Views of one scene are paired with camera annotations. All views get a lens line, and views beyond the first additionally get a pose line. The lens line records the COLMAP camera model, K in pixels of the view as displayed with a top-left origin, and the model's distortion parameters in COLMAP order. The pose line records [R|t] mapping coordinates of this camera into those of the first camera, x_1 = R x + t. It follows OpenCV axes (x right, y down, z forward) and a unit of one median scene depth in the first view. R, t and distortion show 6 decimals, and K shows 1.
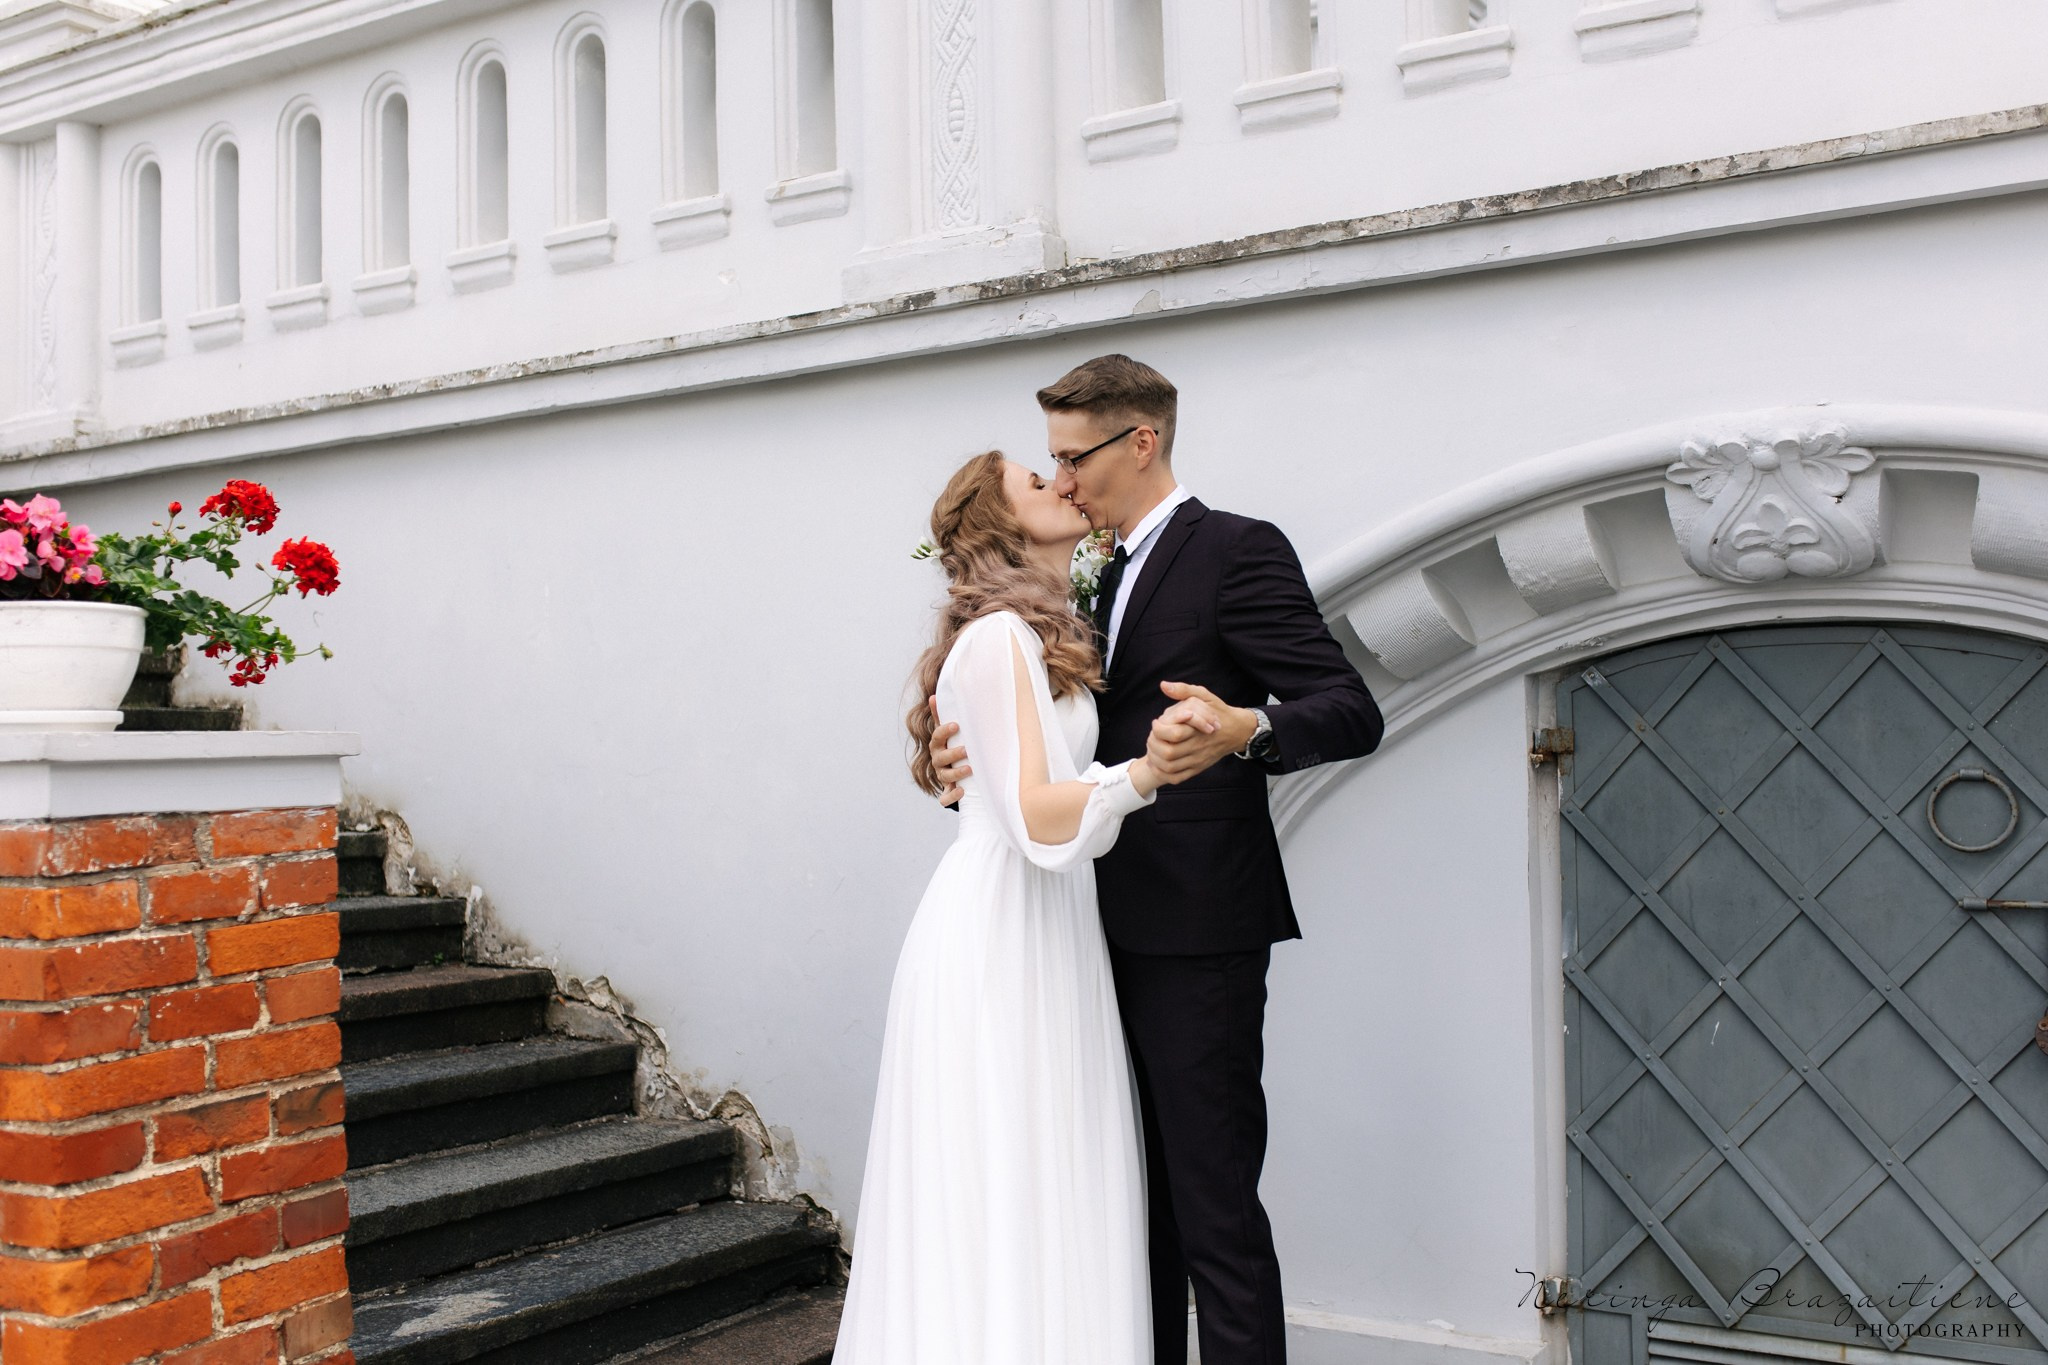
lens RADIAL K [[2062.7, 0, 1024.0], [0, 2062.7, 682.5], [0, 0, 1]] dist [-0.002157, 0.011788]
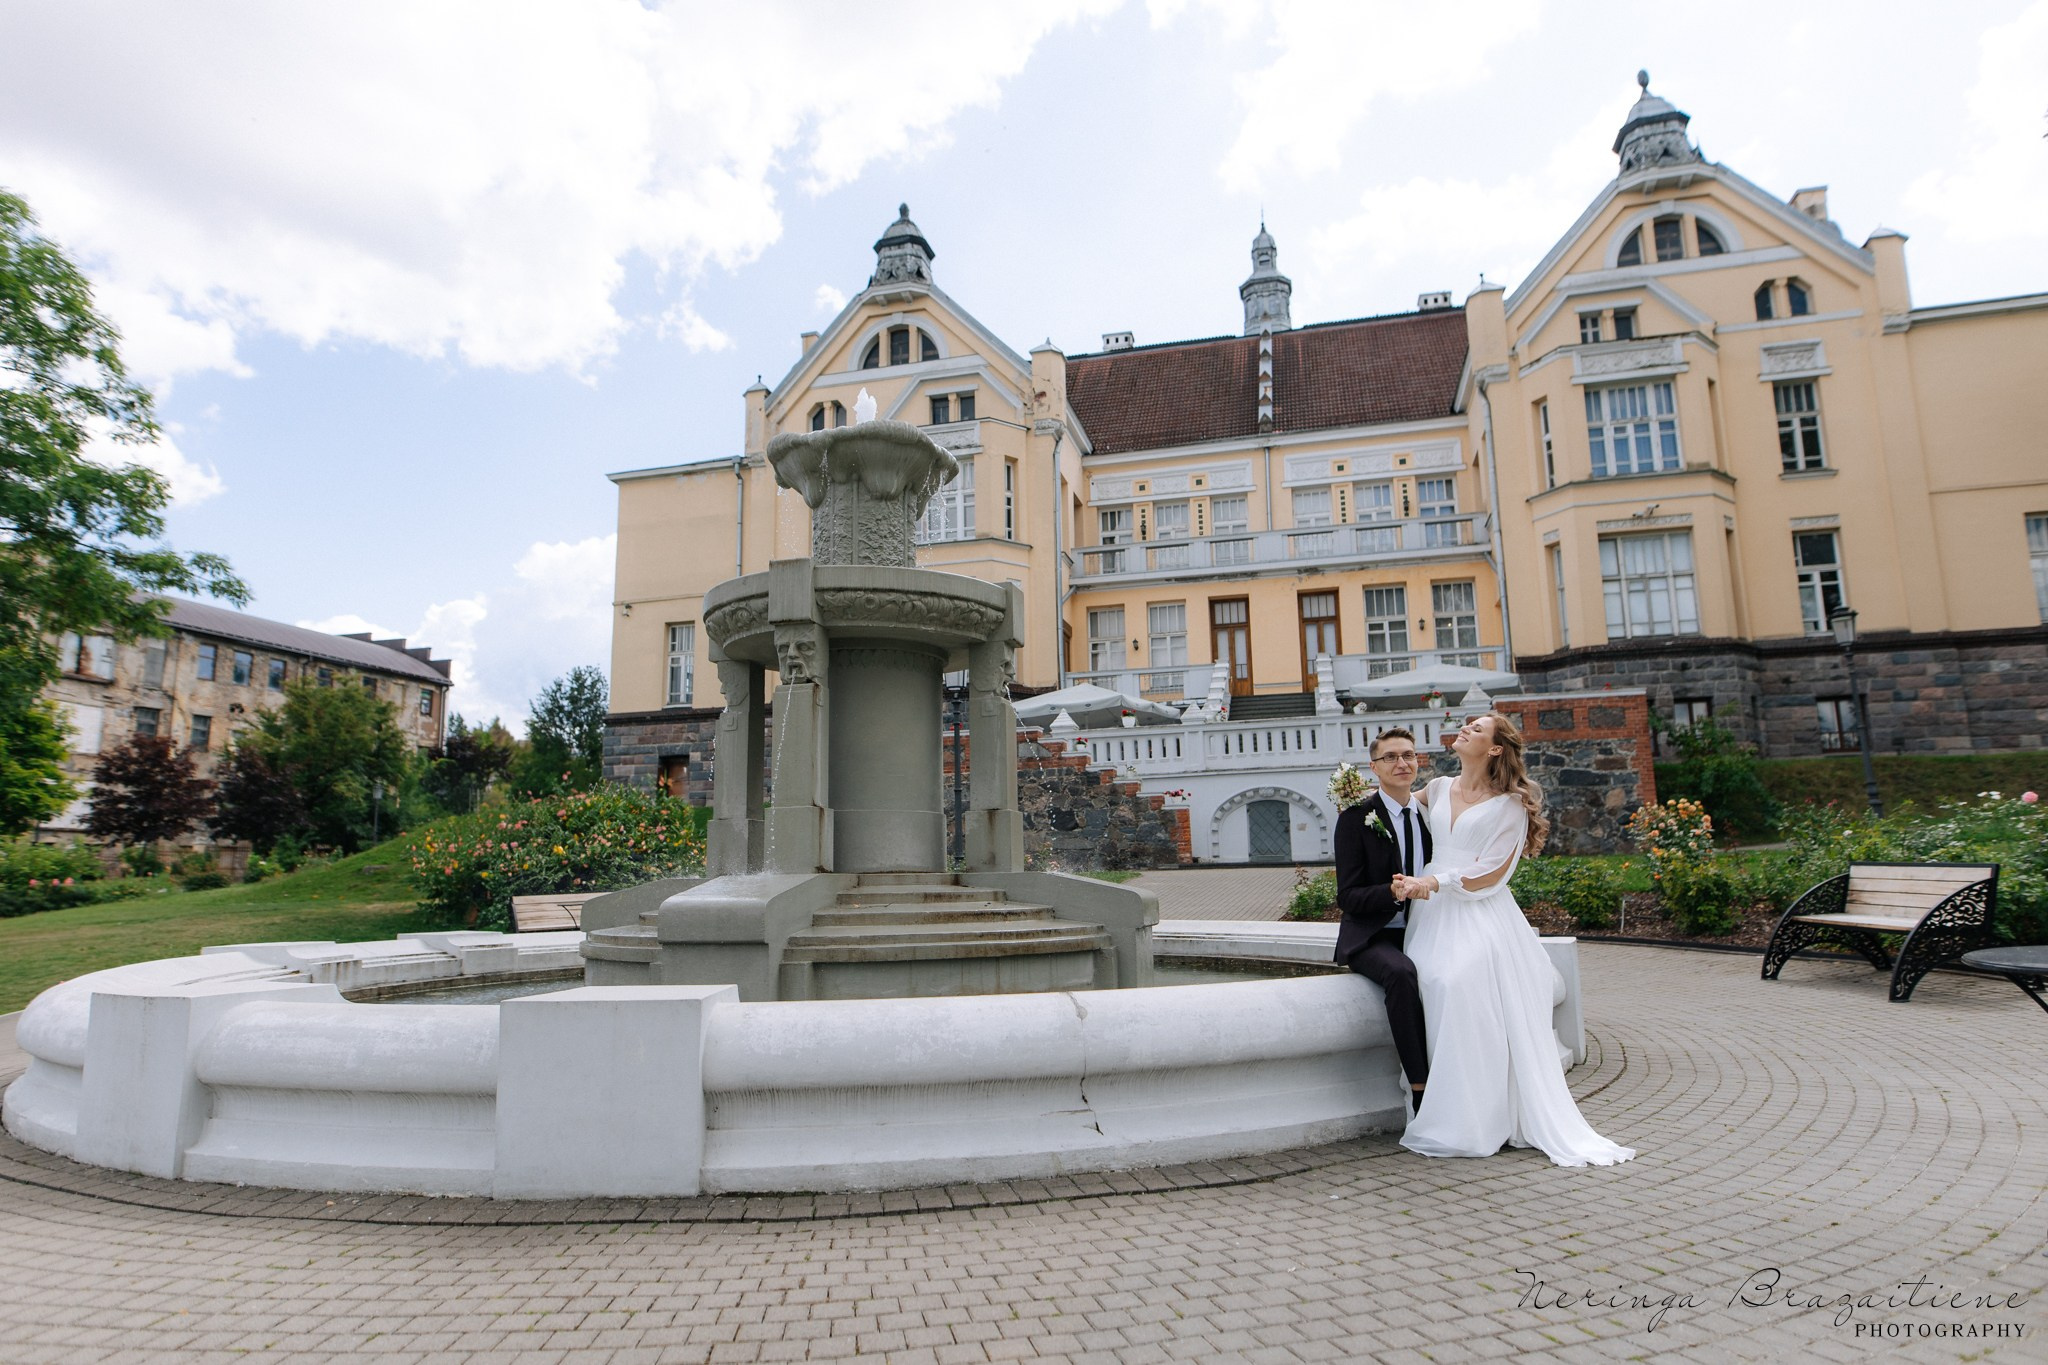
lens RADIAL K [[1182.4, 0, 1024.0], [0, 1182.4, 682.5], [0, 0, 1]] dist [-0.001969, -0.000085]
pose [[0.948676, 0.051217, 0.312076, -3.968562], [-0.006386, 0.989700, -0.143013, 0.358919], [-0.316186, 0.133680, 0.939232, -6.494949]]
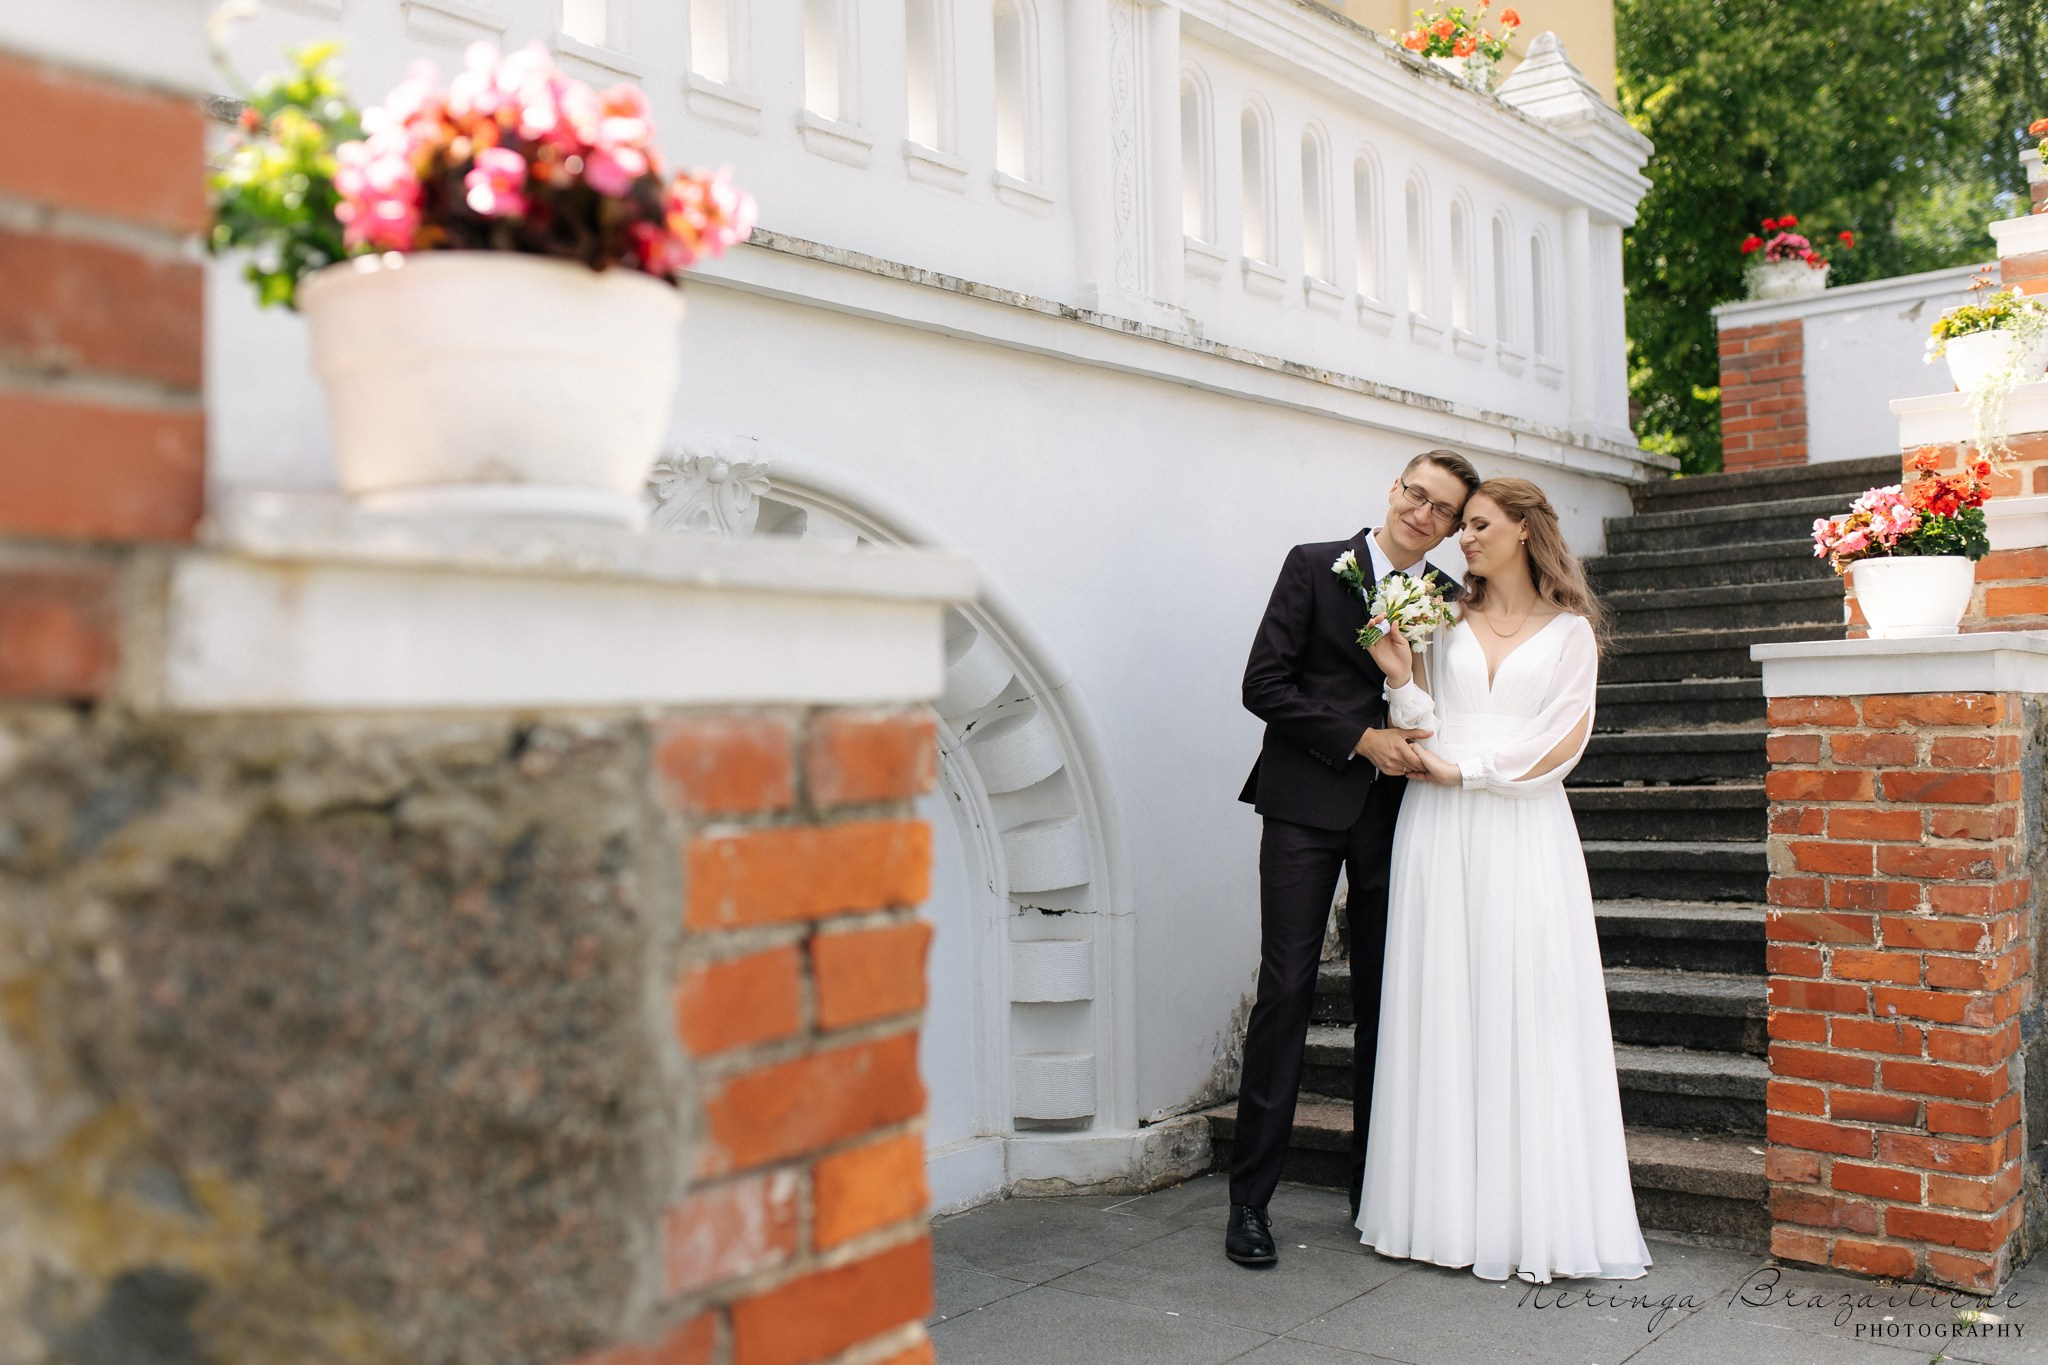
lens RADIAL K [[2062.7, 0, 1024.0], [0, 2062.7, 682.5], [0, 0, 1]] dist [-0.002157, 0.011788]
pose [[0.086997, 0.043278, 0.995268, -0.829440], [0.000524, 0.999054, -0.043488, 0.067189], [-0.996208, 0.004305, 0.086892, 0.713006]]
